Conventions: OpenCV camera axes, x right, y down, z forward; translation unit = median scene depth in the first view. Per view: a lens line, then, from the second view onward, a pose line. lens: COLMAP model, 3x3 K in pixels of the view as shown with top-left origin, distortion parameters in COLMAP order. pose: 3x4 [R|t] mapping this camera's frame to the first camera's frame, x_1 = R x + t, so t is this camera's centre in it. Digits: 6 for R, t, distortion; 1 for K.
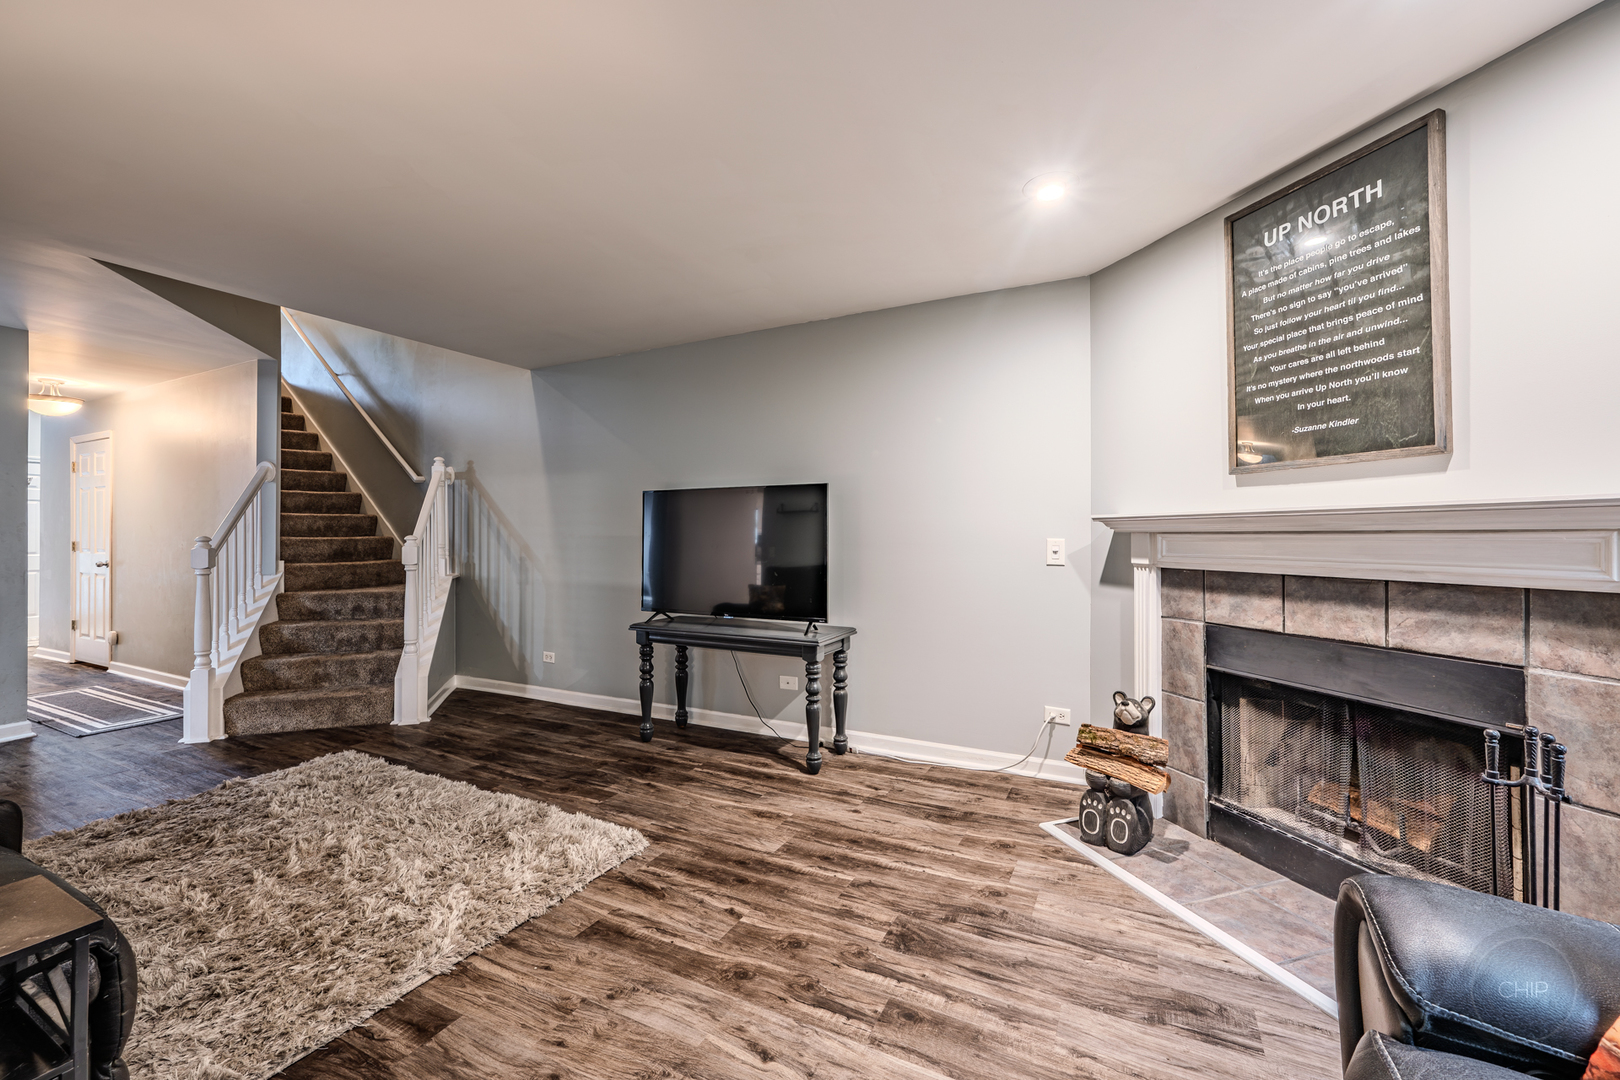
lens RADIAL K [[642.1, 0, 823.9], [0, 642.1, 528.4], [0, 0, 1]] dist [0.000549, 0.000794]
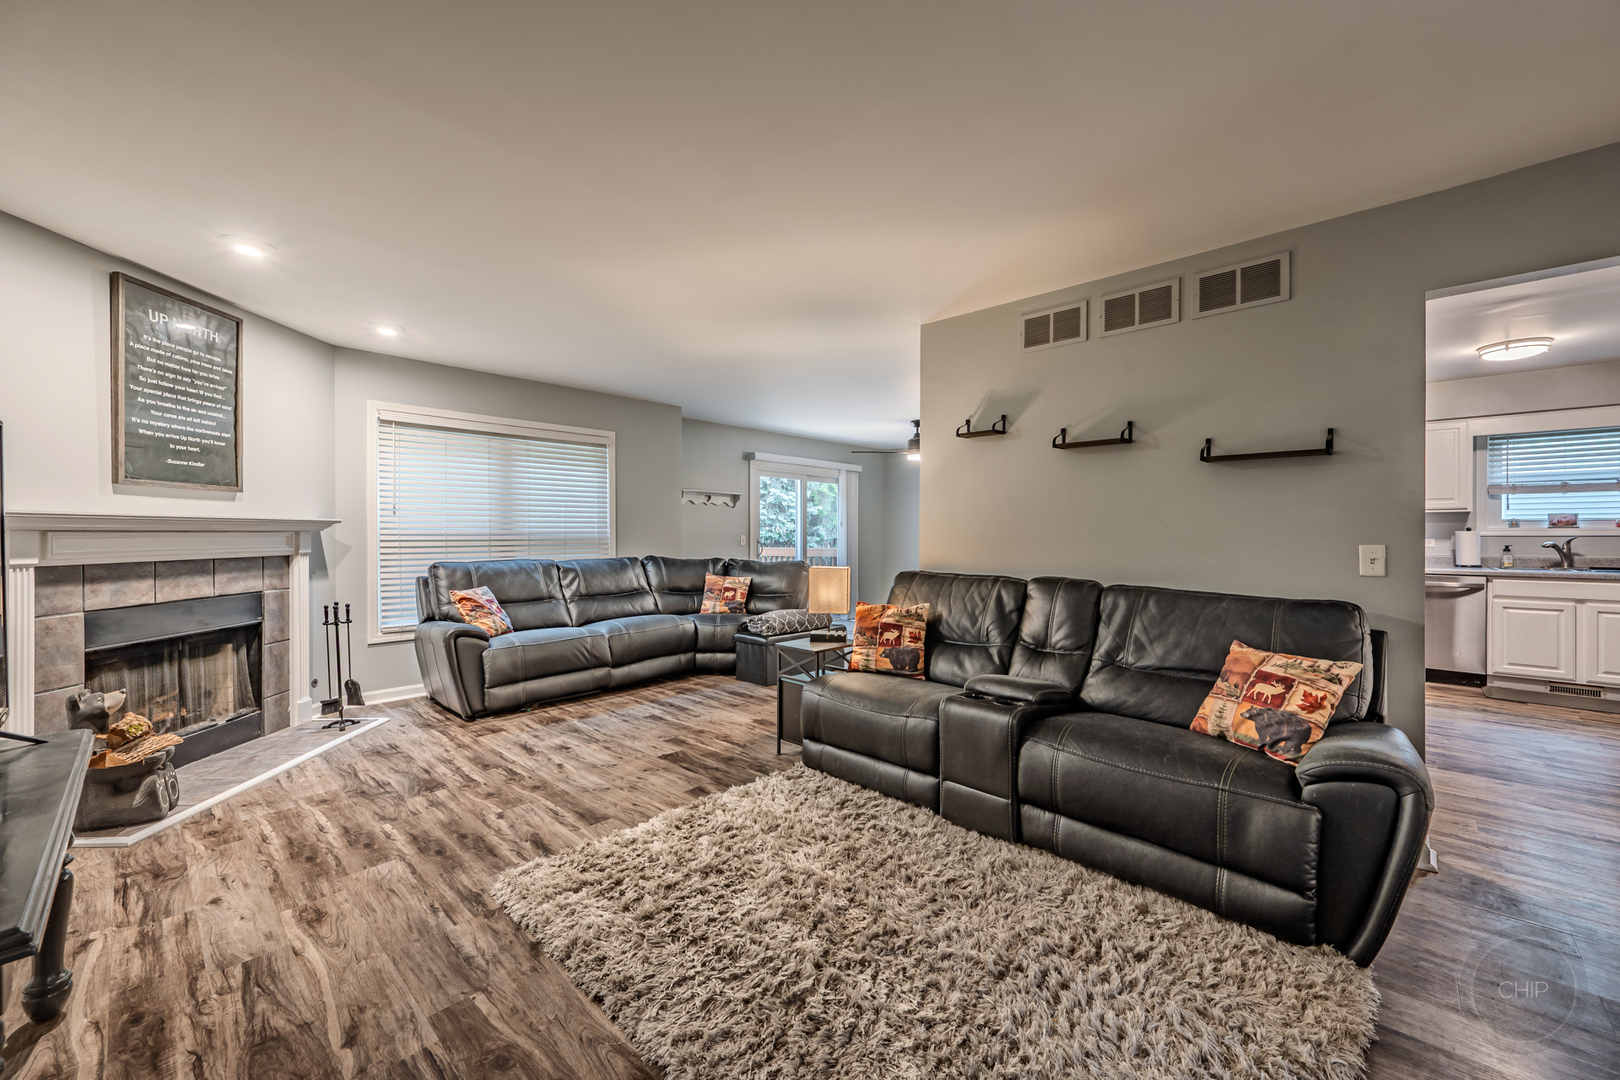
lens RADIAL K [[642.1, 0, 825.8], [0, 642.1, 532.5], [0, 0, 1]] dist [0.000549, 0.000794]
pose [[-0.961906, 0.004912, 0.273335, -1.014788], [0.001858, 0.999933, -0.011432, 0.026135], [-0.273373, -0.010488, -0.961851, 1.847393]]
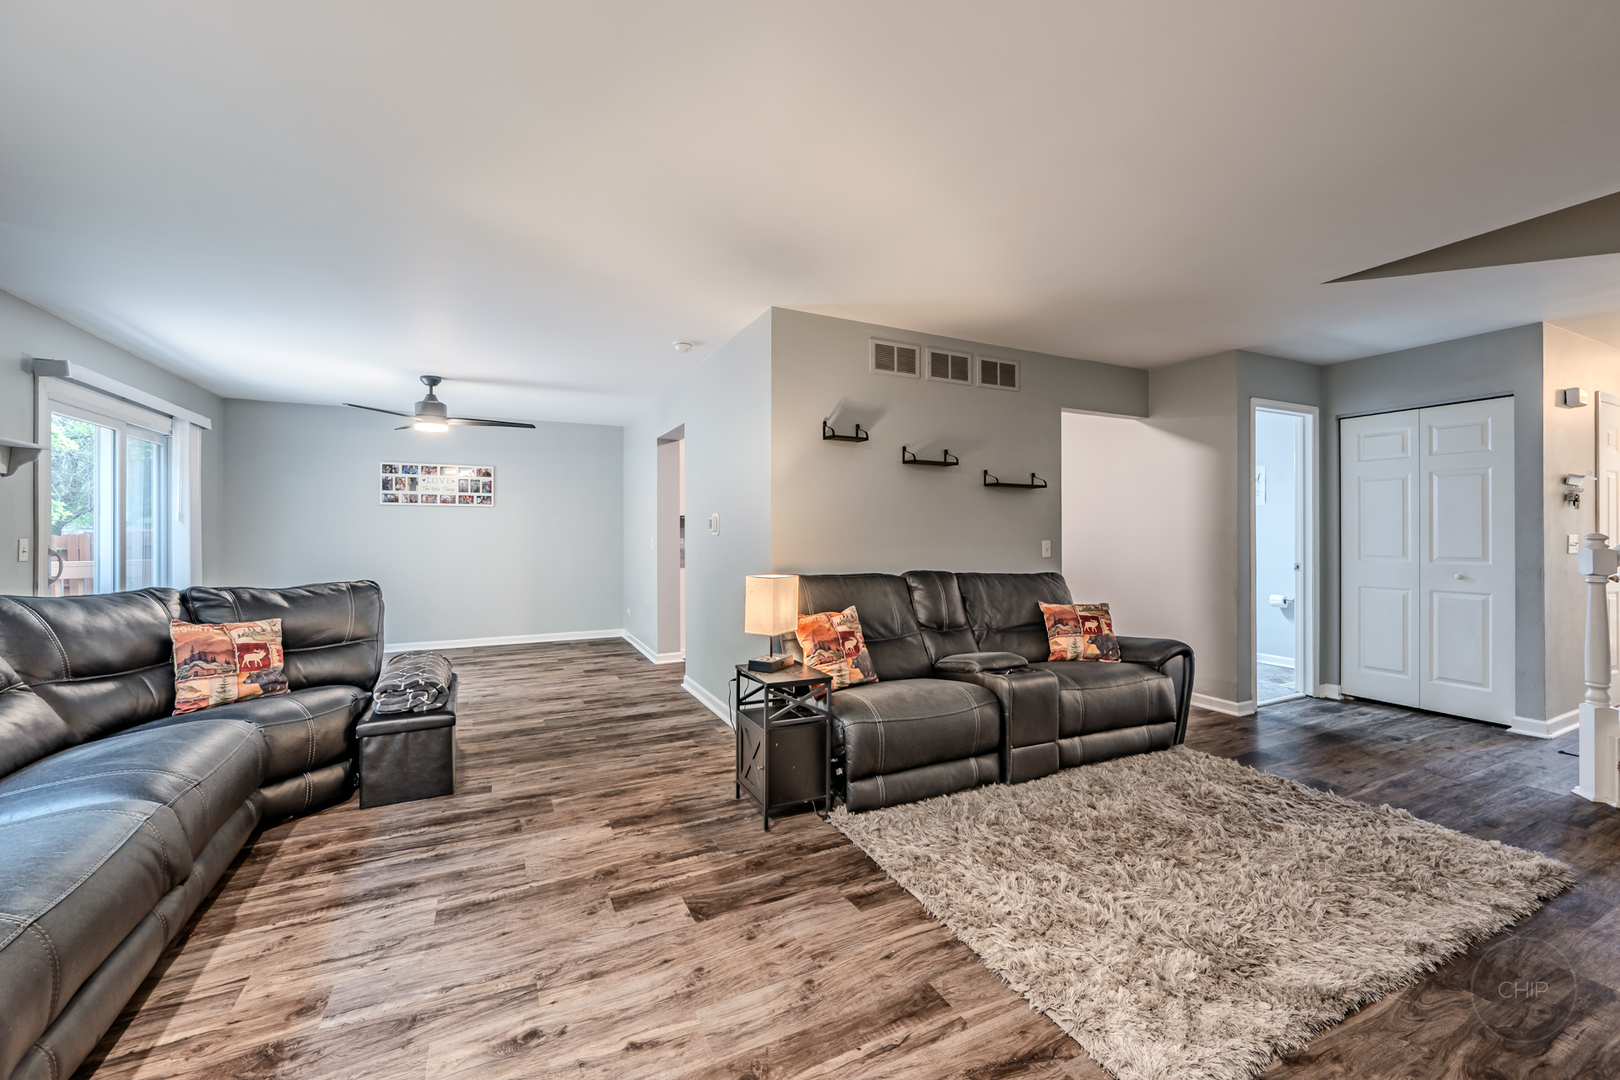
lens RADIAL K [[642.1, 0, 816.3], [0, 642.1, 533.0], [0, 0, 1]] dist [0.000549, 0.000794]
pose [[-0.598927, 0.006995, -0.800773, 0.349071], [0.009148, 0.999956, 0.001893, 0.003614], [0.800751, -0.006191, -0.598965, 1.176495]]
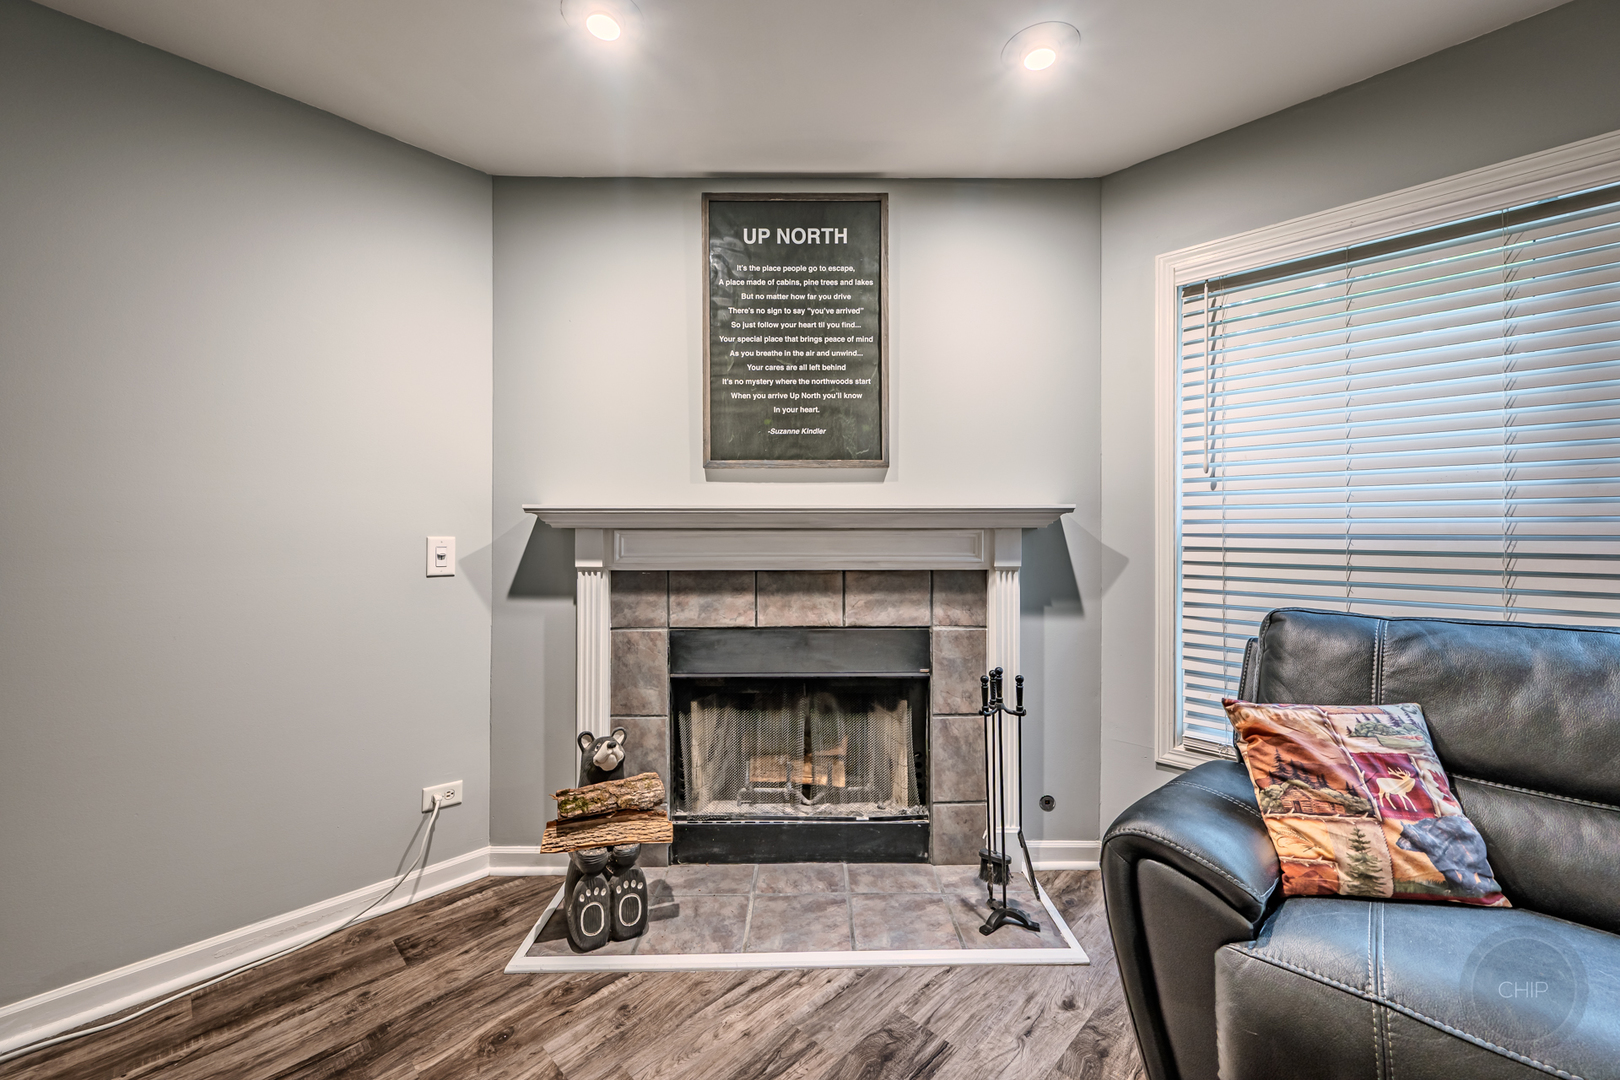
lens RADIAL K [[642.1, 0, 802.6], [0, 642.1, 532.3], [0, 0, 1]] dist [0.000549, 0.000794]
pose [[0.318401, 0.001020, 0.947956, -0.220946], [-0.010678, 0.999940, 0.002510, 0.007262], [-0.947896, -0.010922, 0.318393, 0.573495]]
